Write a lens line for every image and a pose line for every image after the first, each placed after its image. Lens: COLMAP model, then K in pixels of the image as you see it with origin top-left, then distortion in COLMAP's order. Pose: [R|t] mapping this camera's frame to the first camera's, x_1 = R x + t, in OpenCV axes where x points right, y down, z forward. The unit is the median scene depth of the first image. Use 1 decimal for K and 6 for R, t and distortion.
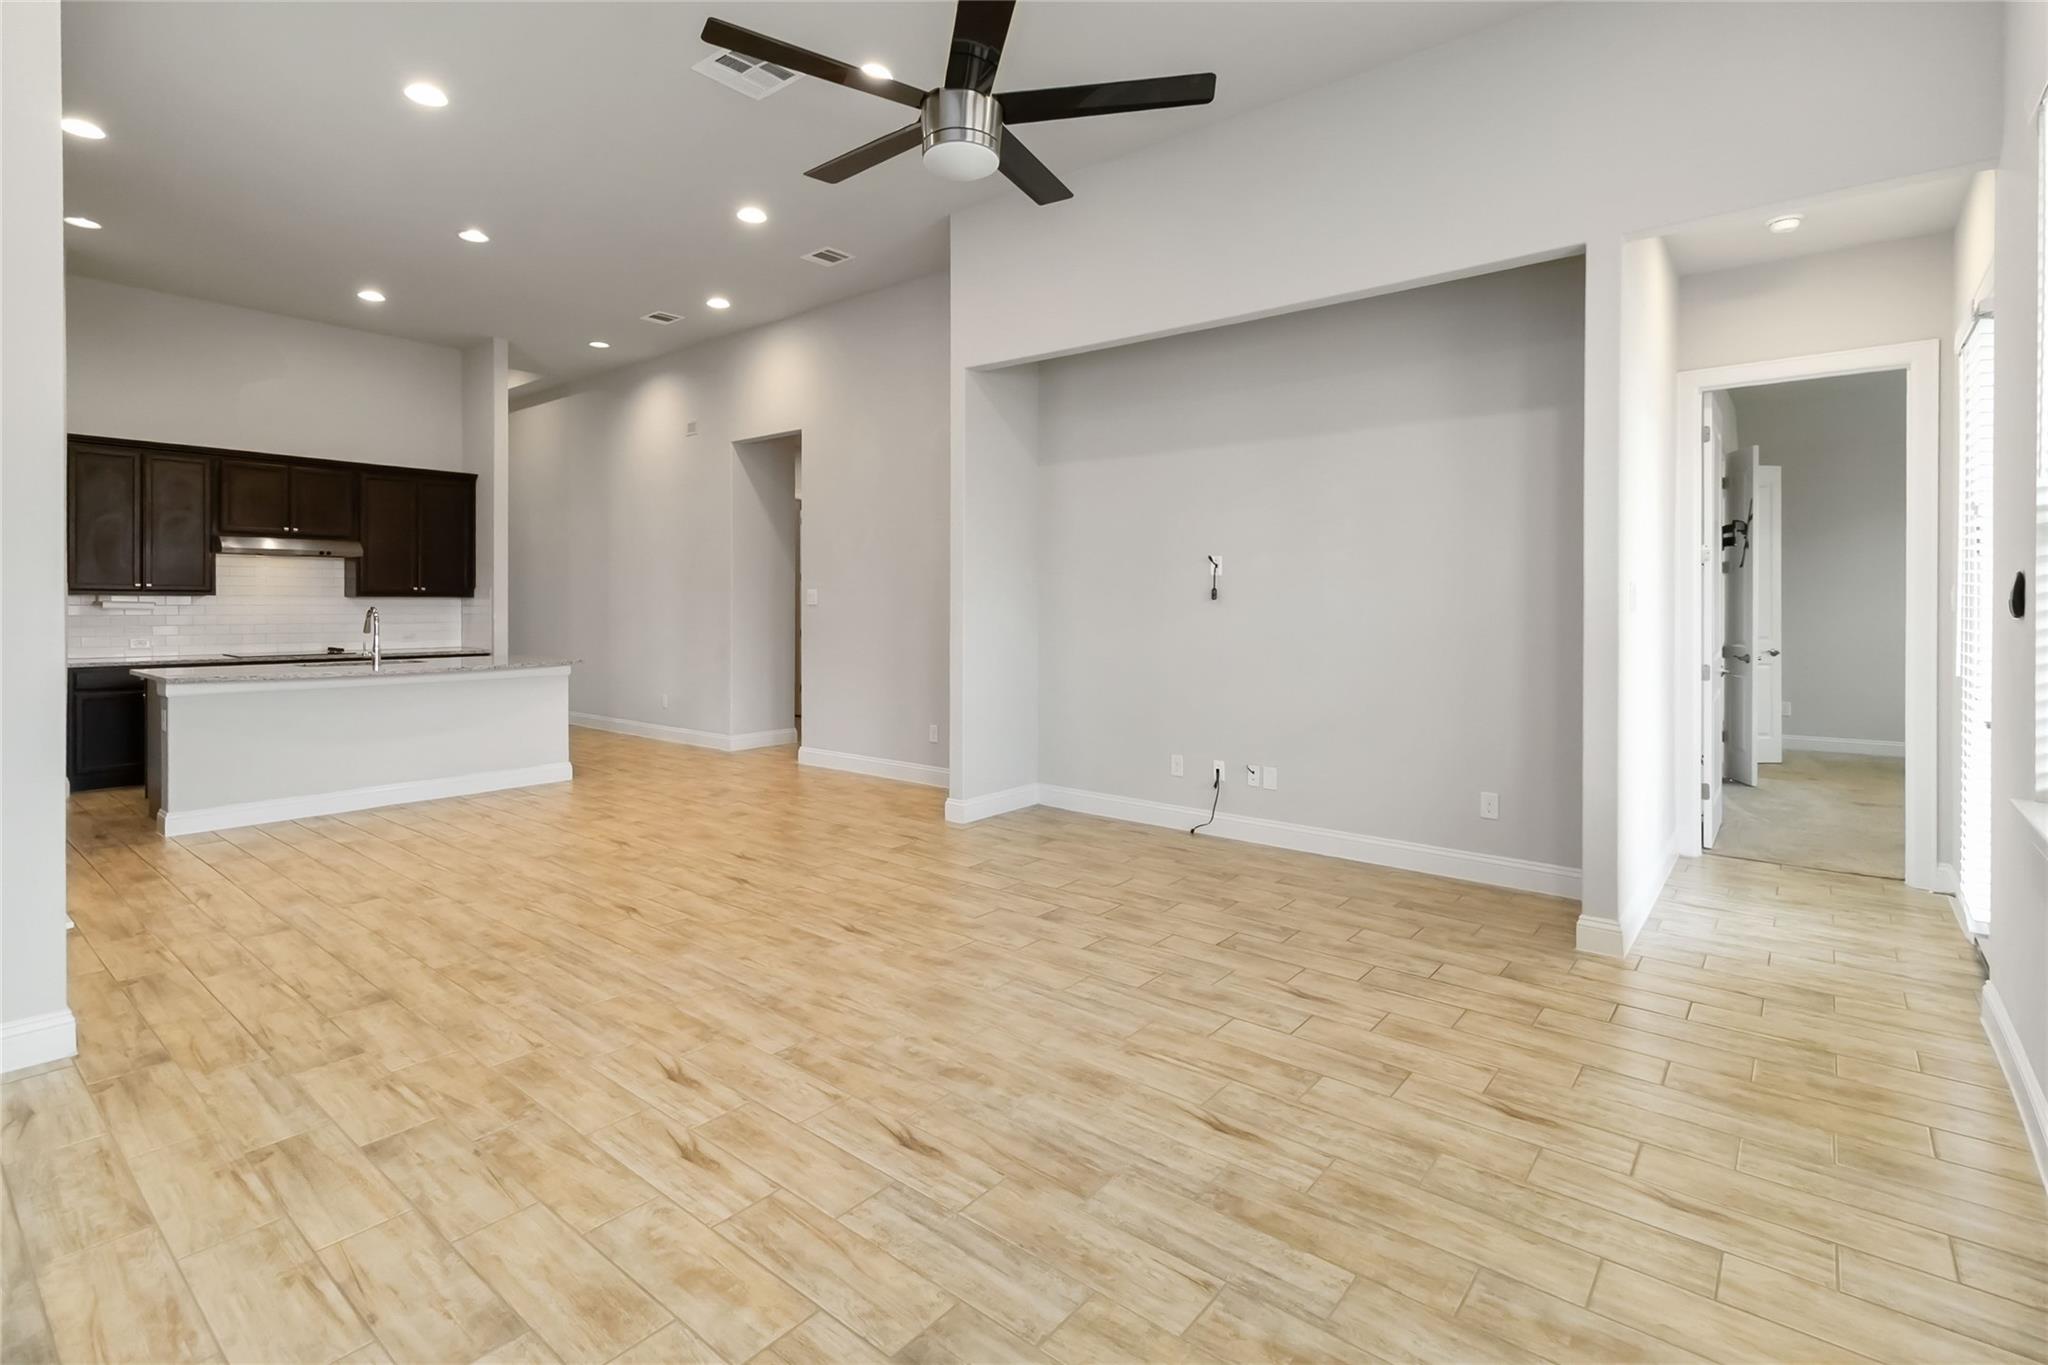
lens RADIAL K [[977.5, 0, 1028.3], [0, 977.5, 606.8], [0, 0, 1]] dist [-0.000142, -0.000526]
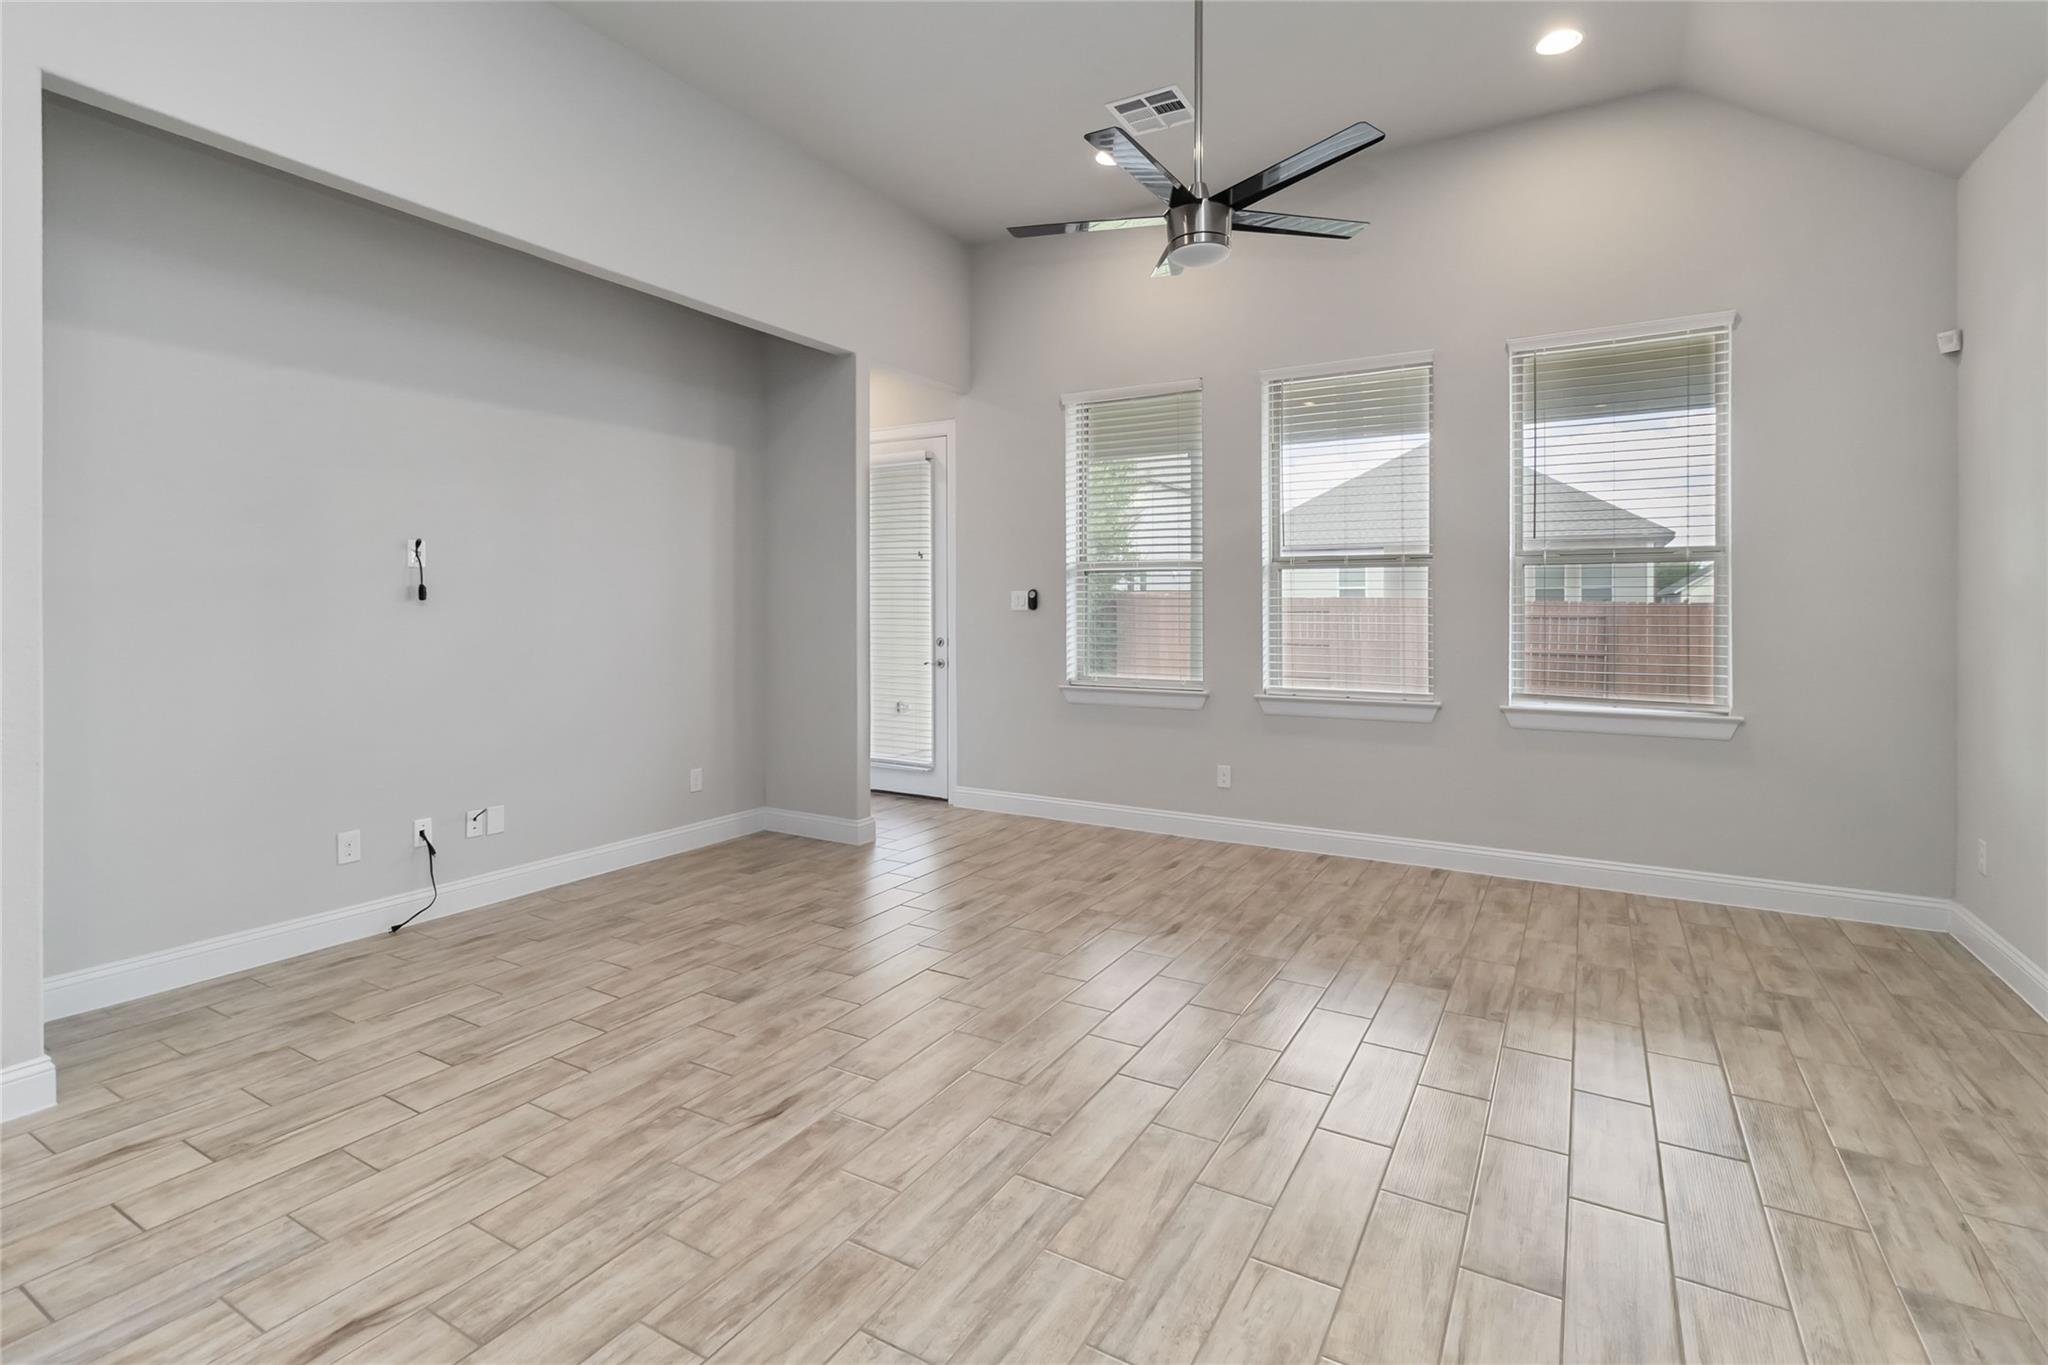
lens RADIAL K [[960.6, 0, 1032.4], [0, 960.6, 623.4], [0, 0, 1]] dist [-0.000080, -0.000065]
pose [[-0.163868, -0.020145, 0.986277, -0.832789], [0.005526, 0.999757, 0.021338, -0.002285], [-0.986467, 0.008947, -0.163717, 0.946452]]
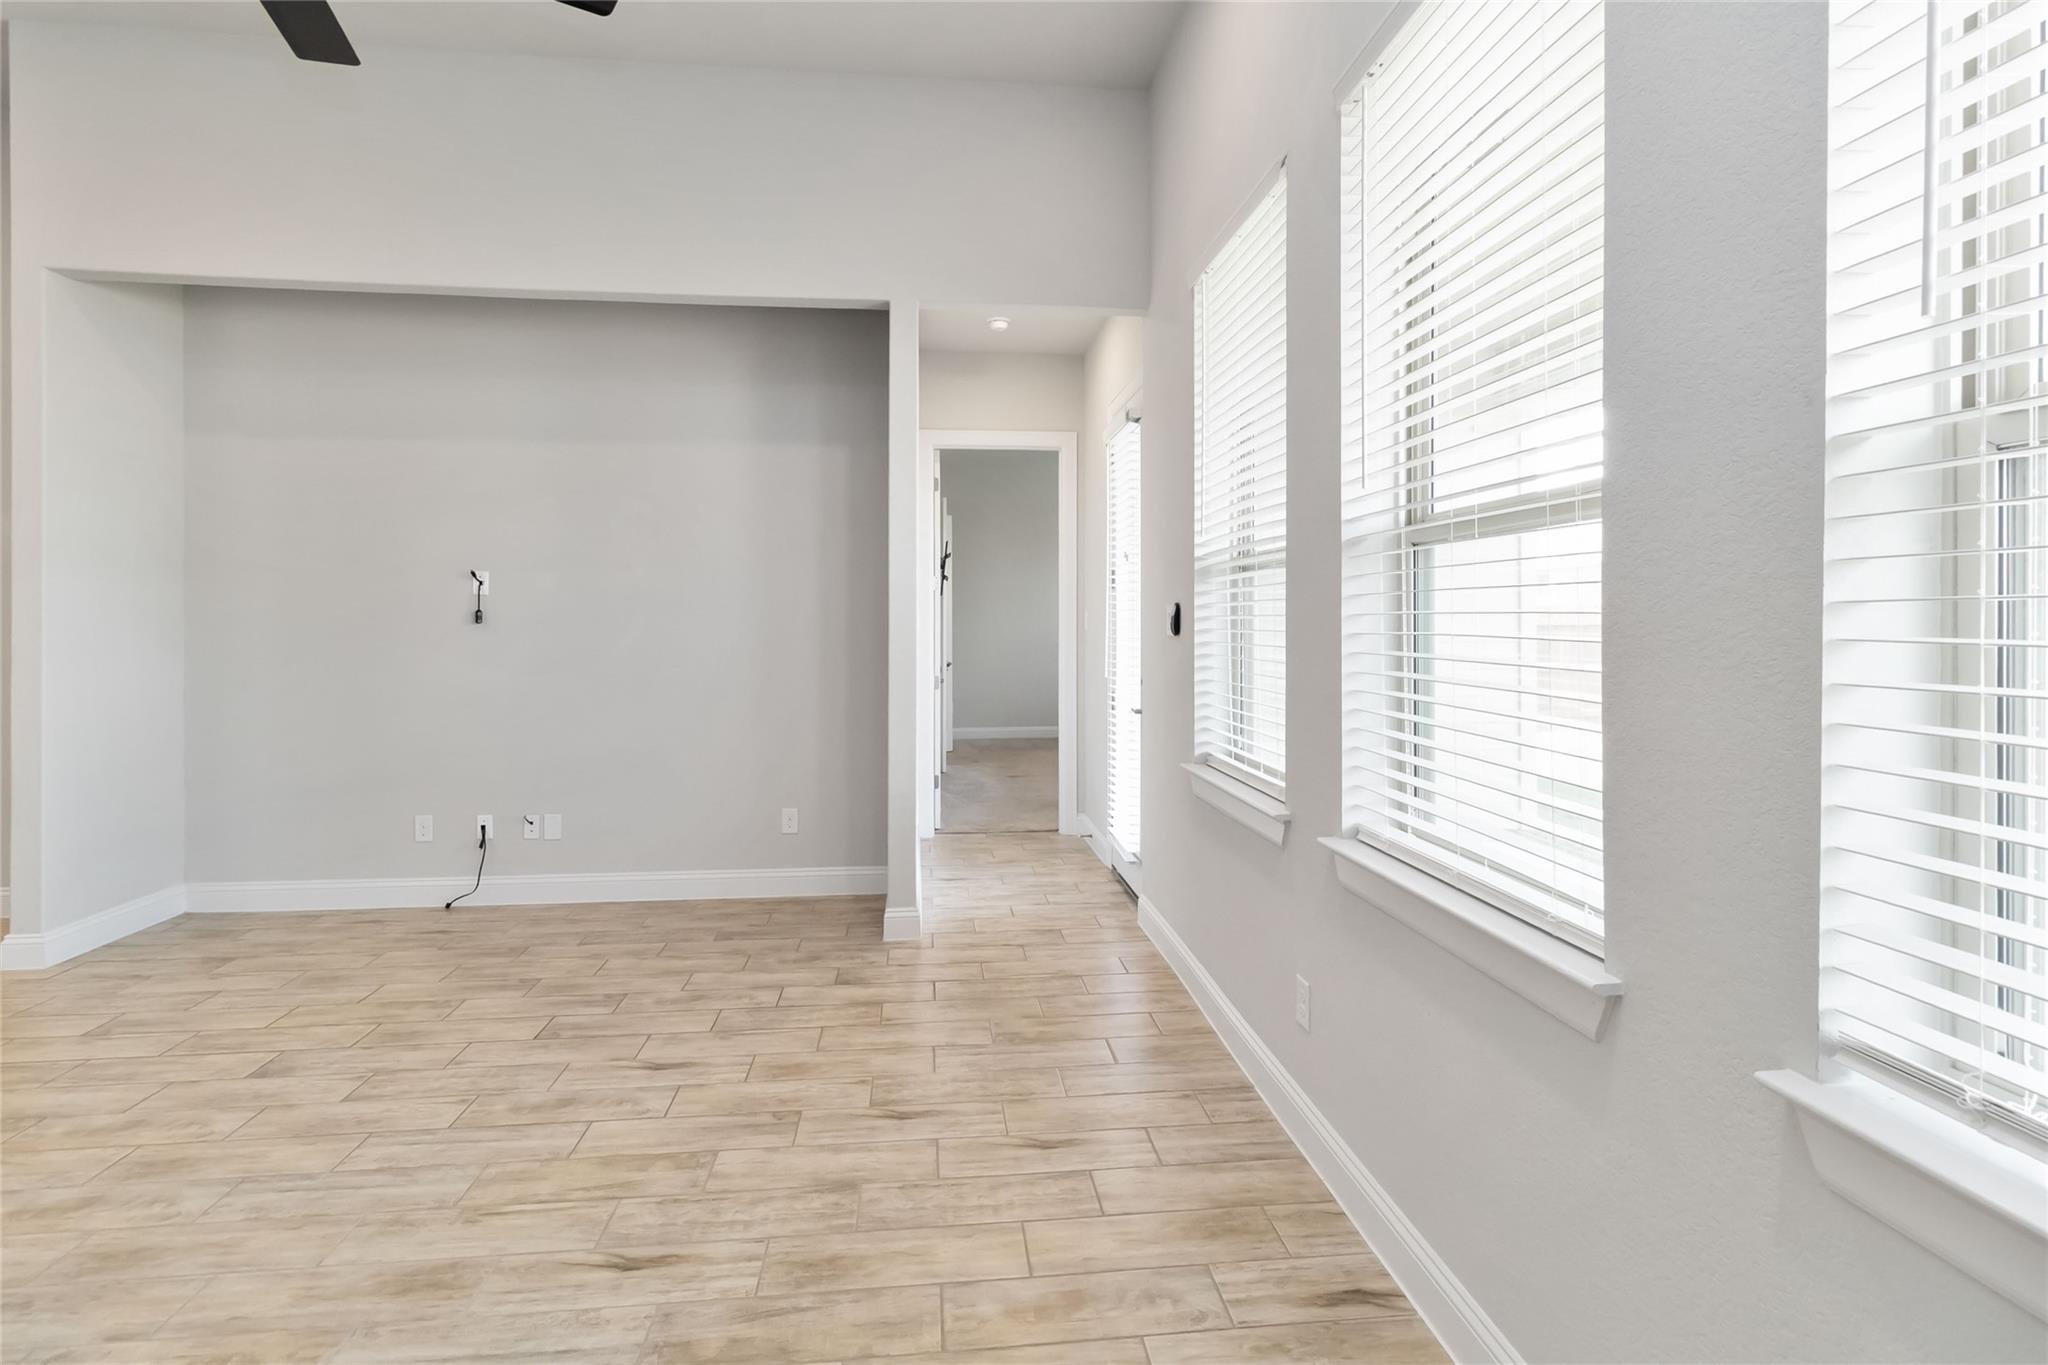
lens RADIAL K [[960.6, 0, 1032.4], [0, 960.6, 623.4], [0, 0, 1]] dist [-0.000080, -0.000065]
pose [[0.700012, -0.002665, 0.714126, -0.091163], [0.007164, 0.999969, -0.003290, -0.001732], [-0.714095, 0.007419, 0.700010, 0.120105]]
